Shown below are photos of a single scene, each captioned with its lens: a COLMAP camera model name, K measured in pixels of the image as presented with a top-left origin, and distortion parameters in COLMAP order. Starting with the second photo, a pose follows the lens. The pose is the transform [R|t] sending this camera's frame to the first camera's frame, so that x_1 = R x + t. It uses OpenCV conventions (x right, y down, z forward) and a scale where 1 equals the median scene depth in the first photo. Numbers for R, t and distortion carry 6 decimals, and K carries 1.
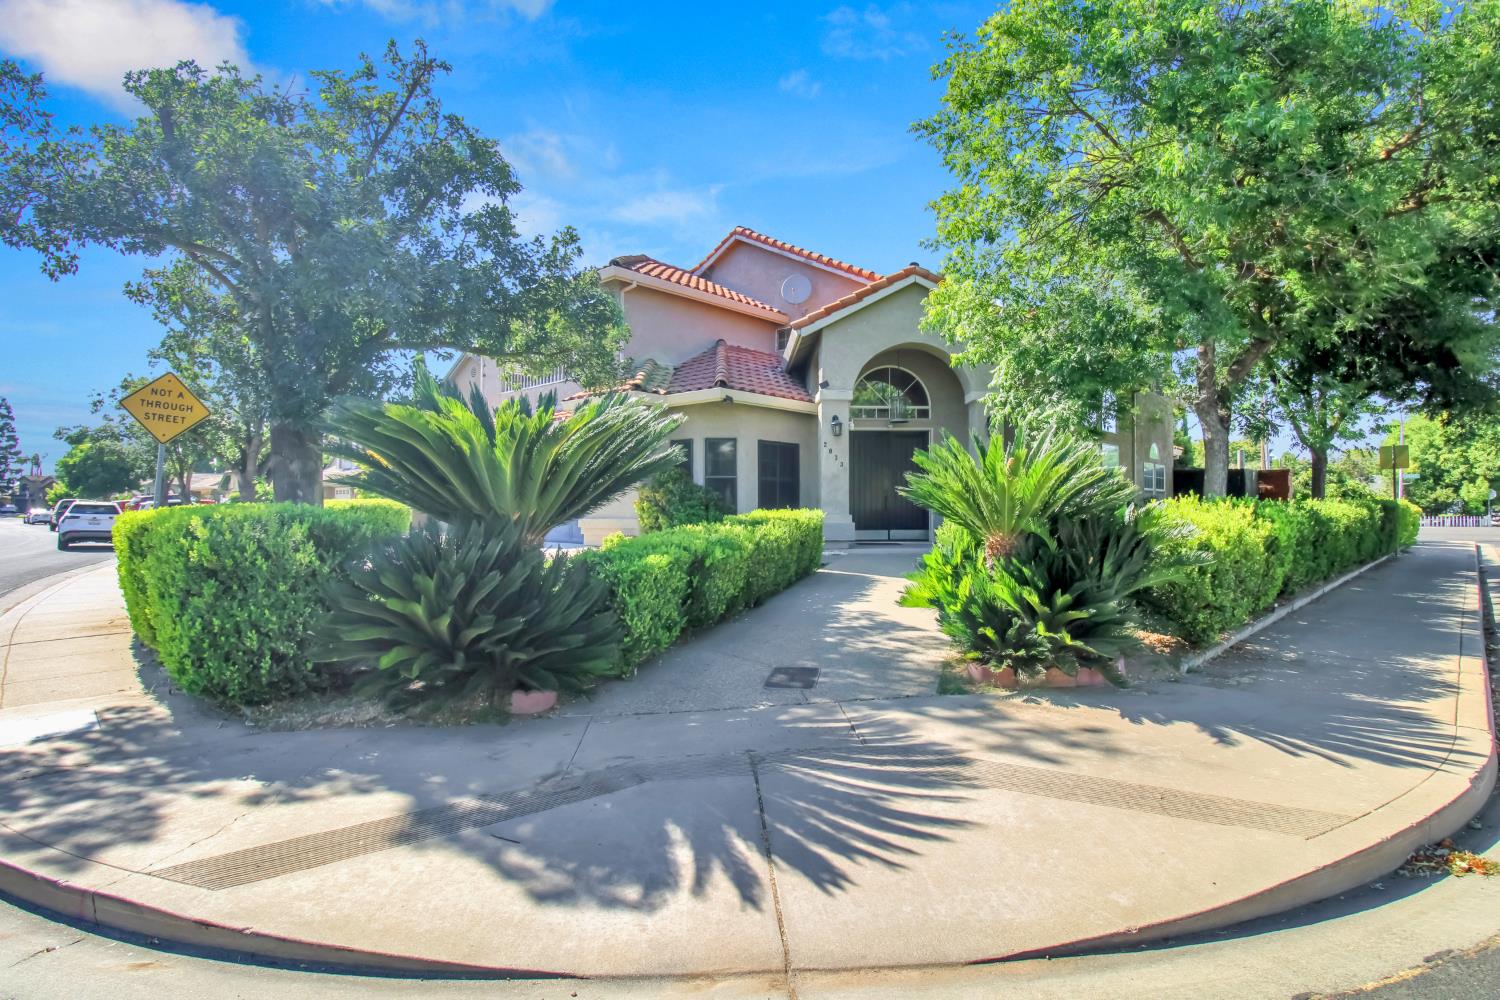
lens RADIAL K [[751.5, 0, 750.5], [0, 751.5, 500.3], [0, 0, 1]] dist [0.003861, -0.012822]
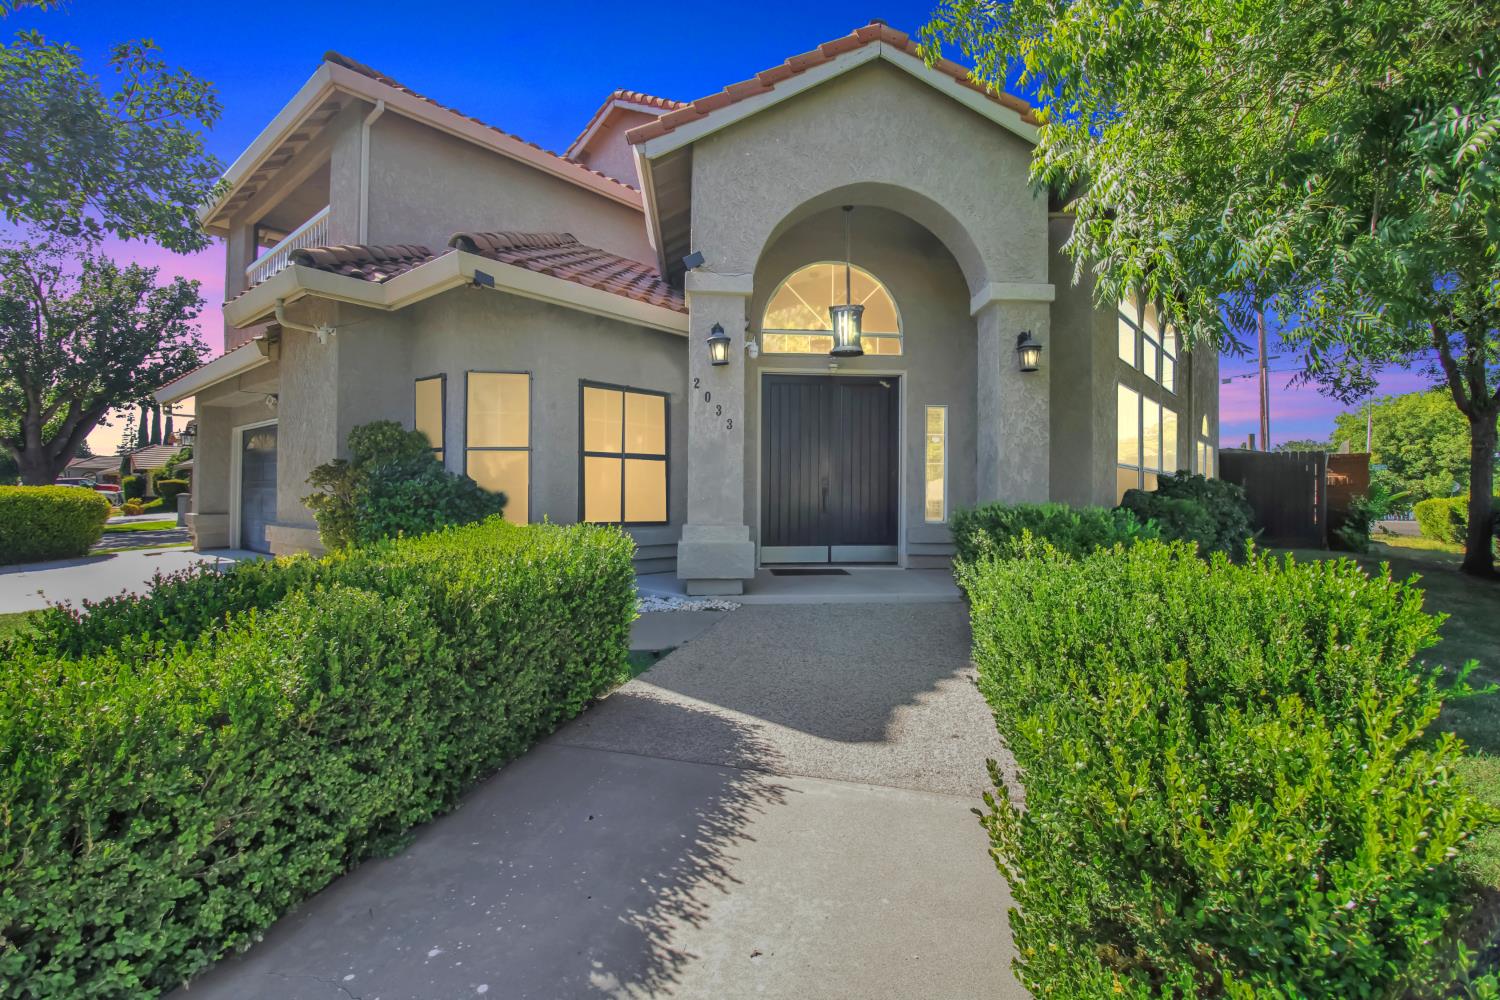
lens RADIAL K [[707.7, 0, 749.3], [0, 707.7, 496.1], [0, 0, 1]] dist [-0.004969, -0.010747]
pose [[0.999092, 0.004126, 0.042416, 0.026000], [-0.004588, 0.999931, 0.010812, -0.001124], [-0.042369, -0.010997, 0.999042, 0.120632]]
